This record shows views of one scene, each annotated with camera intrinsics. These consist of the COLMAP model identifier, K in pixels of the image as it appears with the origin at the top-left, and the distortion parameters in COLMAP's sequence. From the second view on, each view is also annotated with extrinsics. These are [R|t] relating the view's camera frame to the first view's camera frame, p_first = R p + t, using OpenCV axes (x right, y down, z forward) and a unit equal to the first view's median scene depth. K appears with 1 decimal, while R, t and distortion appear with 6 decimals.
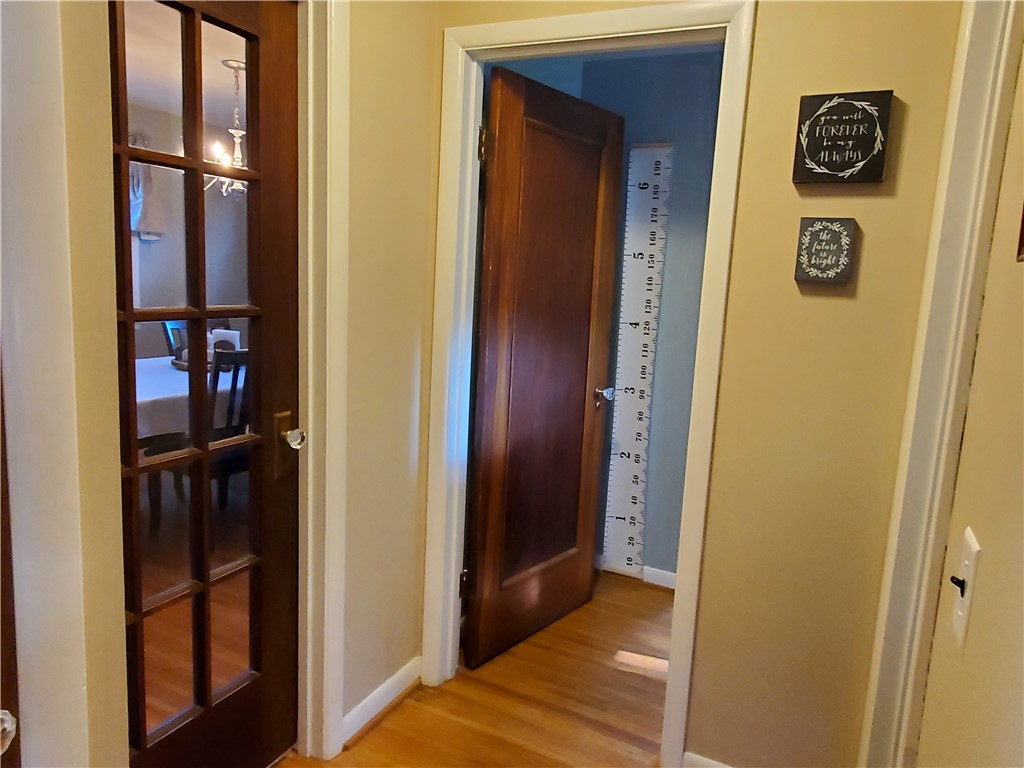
lens RADIAL K [[691.9, 0, 512.7], [0, 691.9, 382.4], [0, 0, 1]] dist [-0.004099, -0.004278]
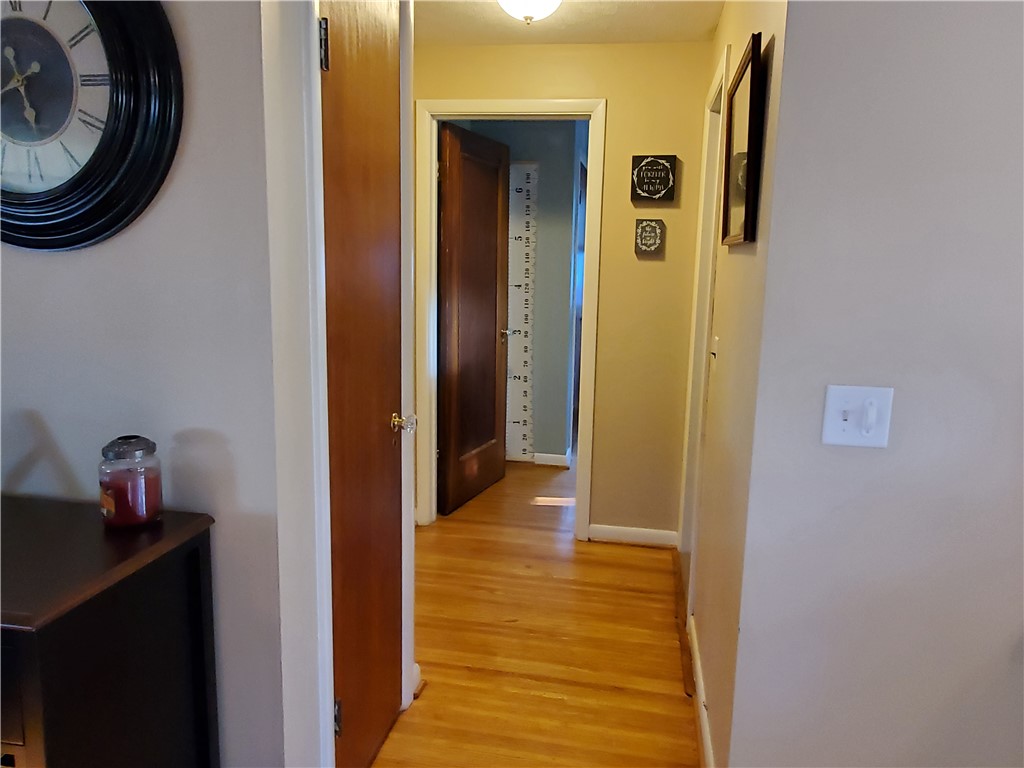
lens RADIAL K [[691.9, 0, 511.8], [0, 691.9, 382.4], [0, 0, 1]] dist [-0.004099, -0.004278]
pose [[0.960570, -0.080418, 0.266154, -0.273319], [0.071698, 0.996527, 0.042336, 0.062875], [-0.268634, -0.021584, 0.963000, -0.452522]]
